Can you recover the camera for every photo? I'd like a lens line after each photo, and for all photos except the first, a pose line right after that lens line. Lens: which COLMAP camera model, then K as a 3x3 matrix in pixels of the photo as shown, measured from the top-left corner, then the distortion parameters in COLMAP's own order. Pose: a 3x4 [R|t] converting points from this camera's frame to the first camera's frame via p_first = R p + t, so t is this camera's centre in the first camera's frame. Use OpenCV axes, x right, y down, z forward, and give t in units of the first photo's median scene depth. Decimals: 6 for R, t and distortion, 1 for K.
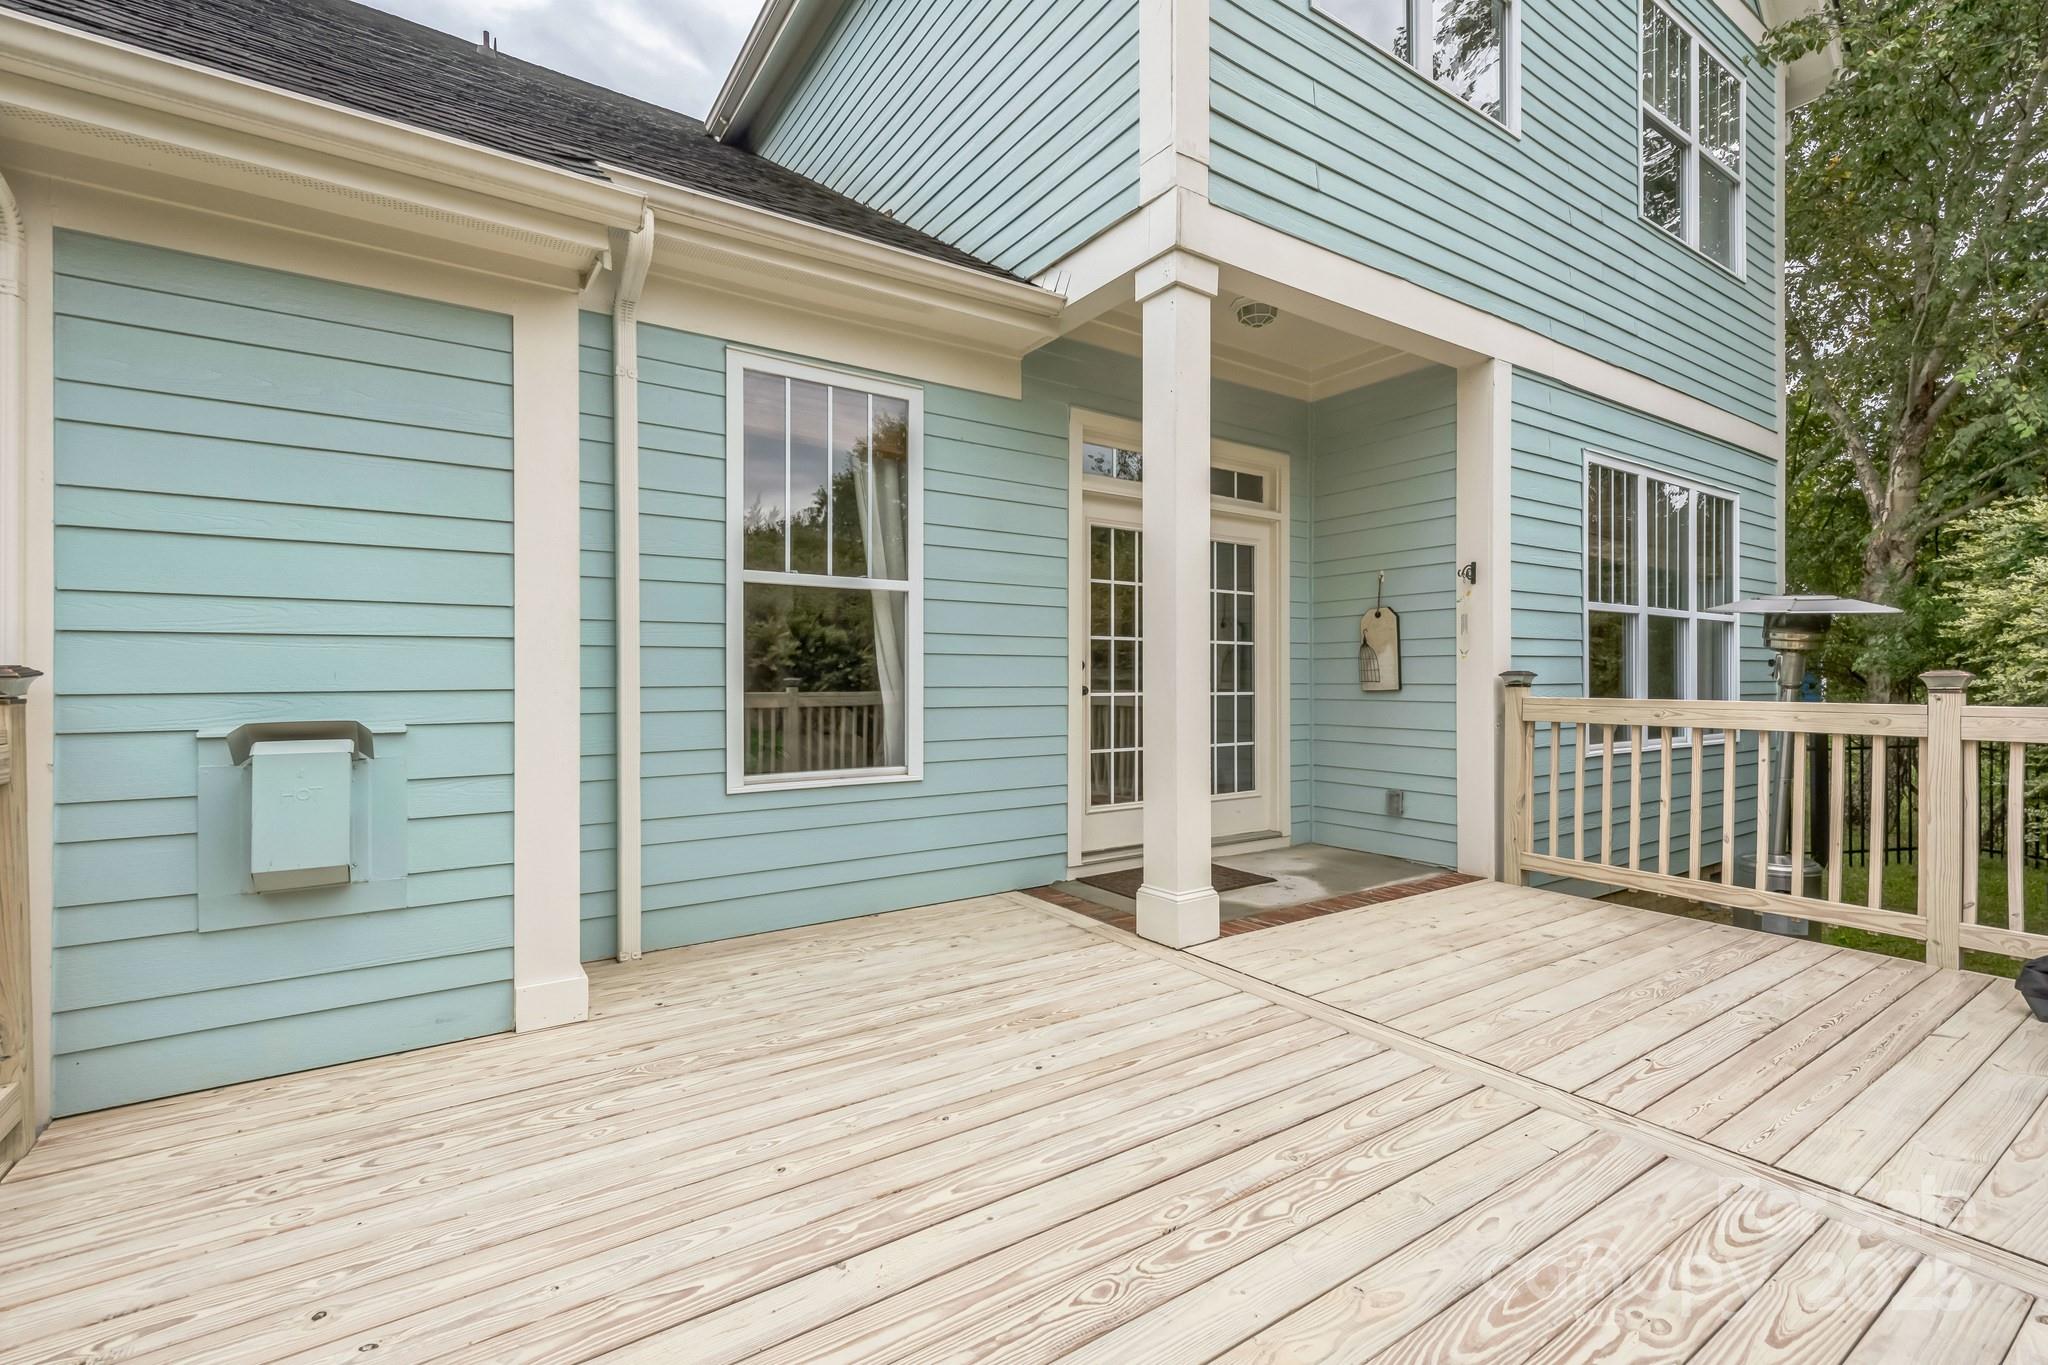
lens RADIAL K [[903.3, 0, 1024.8], [0, 903.3, 684.9], [0, 0, 1]] dist [0.004495, 0.000570]
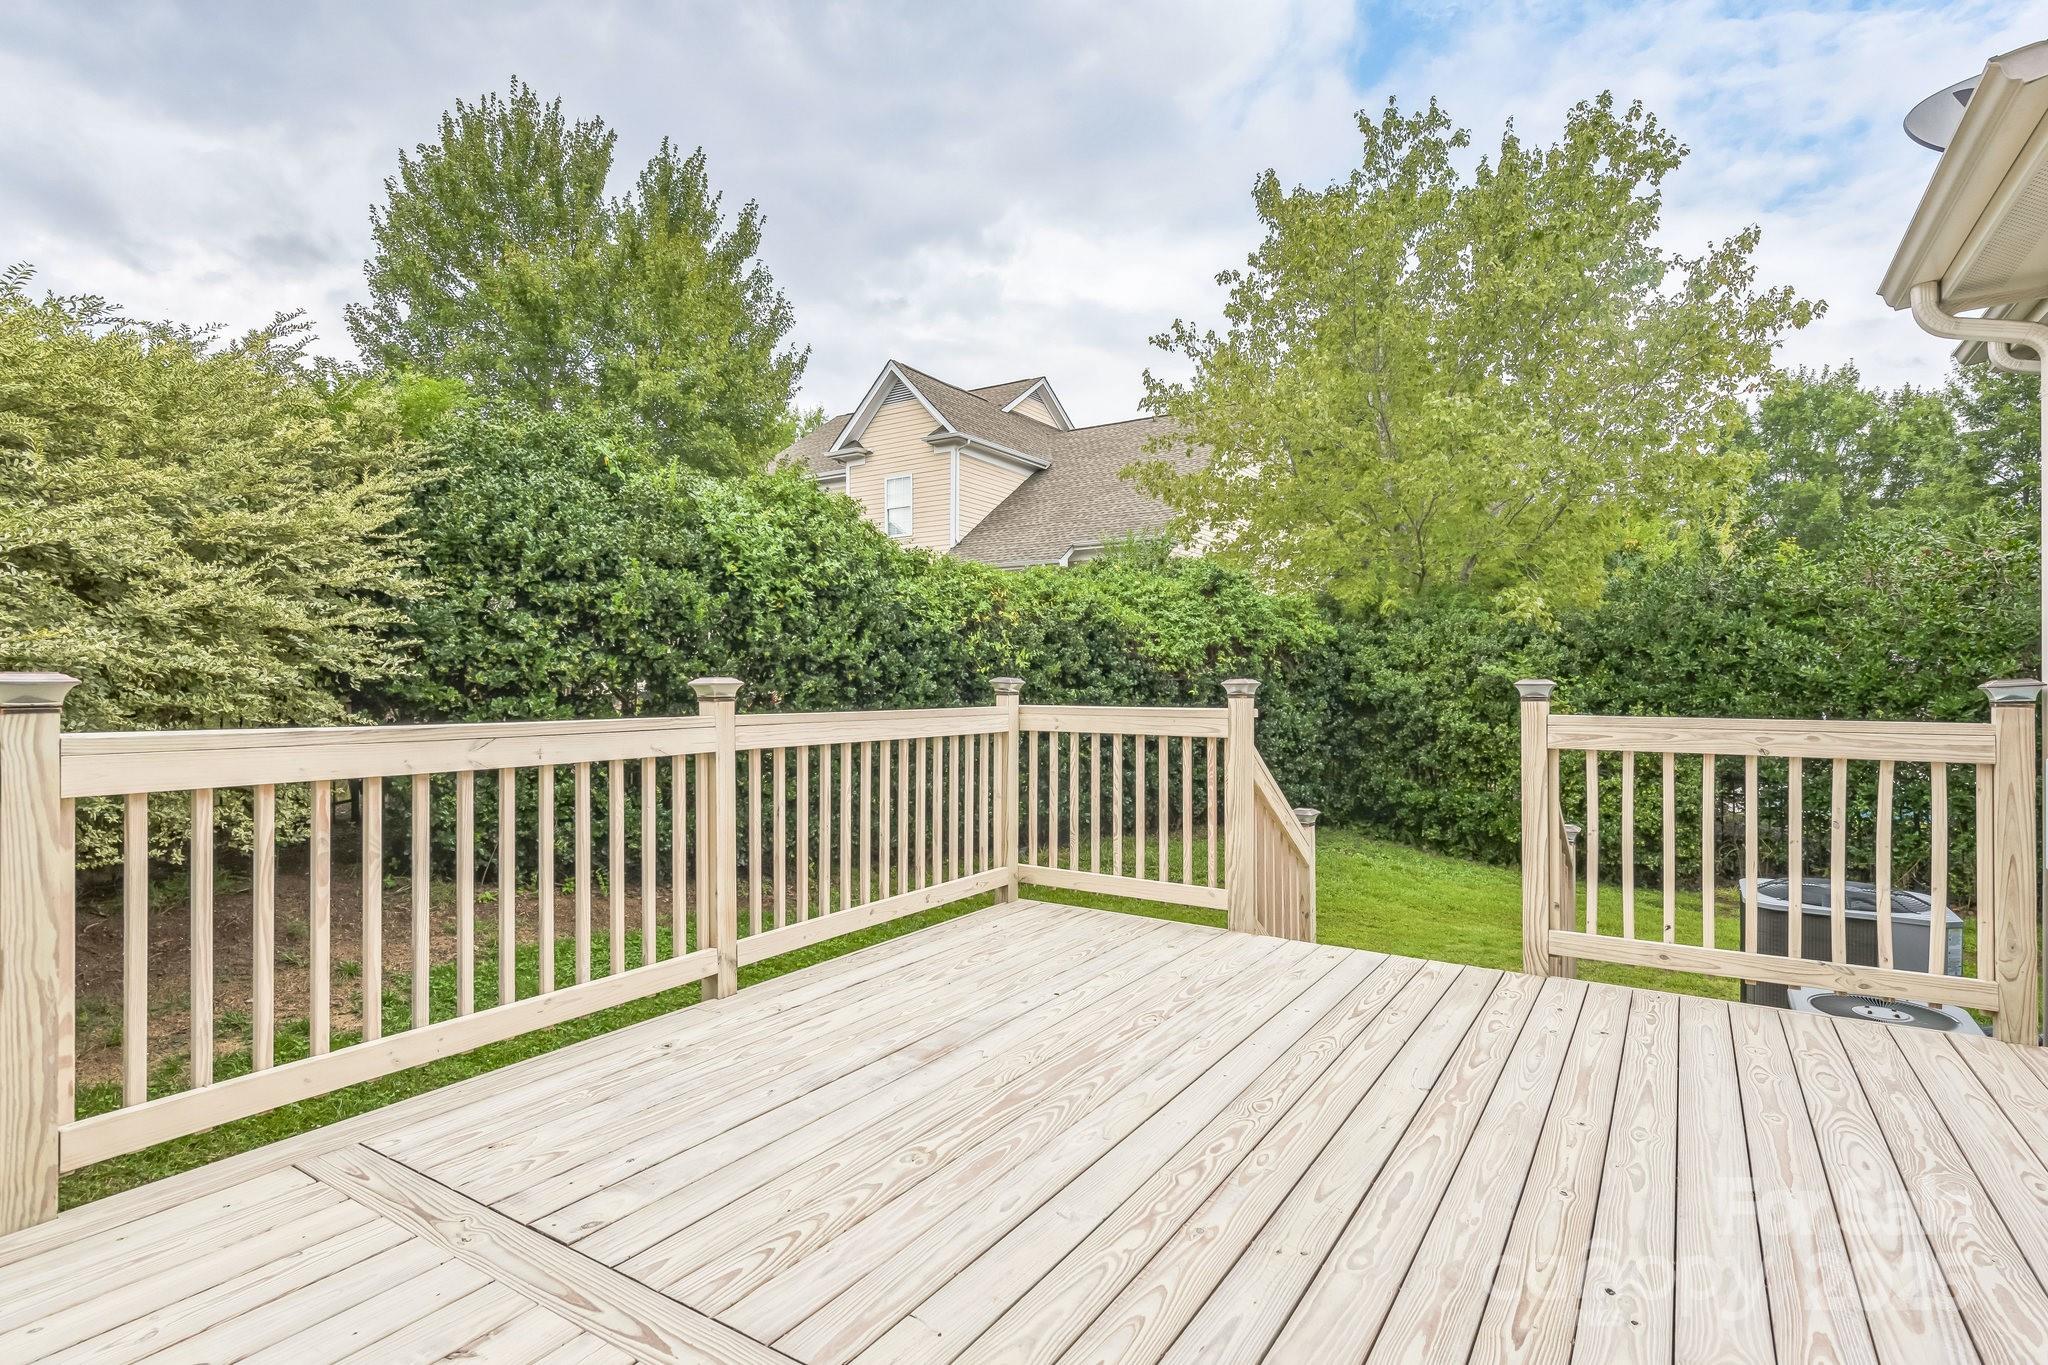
lens RADIAL K [[1023.2, 0, 1027.9], [0, 1023.2, 685.5], [0, 0, 1]] dist [-0.000139, -0.000004]
pose [[-0.920987, 0.000079, -0.389594, 0.829579], [-0.003653, 0.999954, 0.008838, -0.020421], [0.389576, 0.009563, -0.920944, 1.821095]]
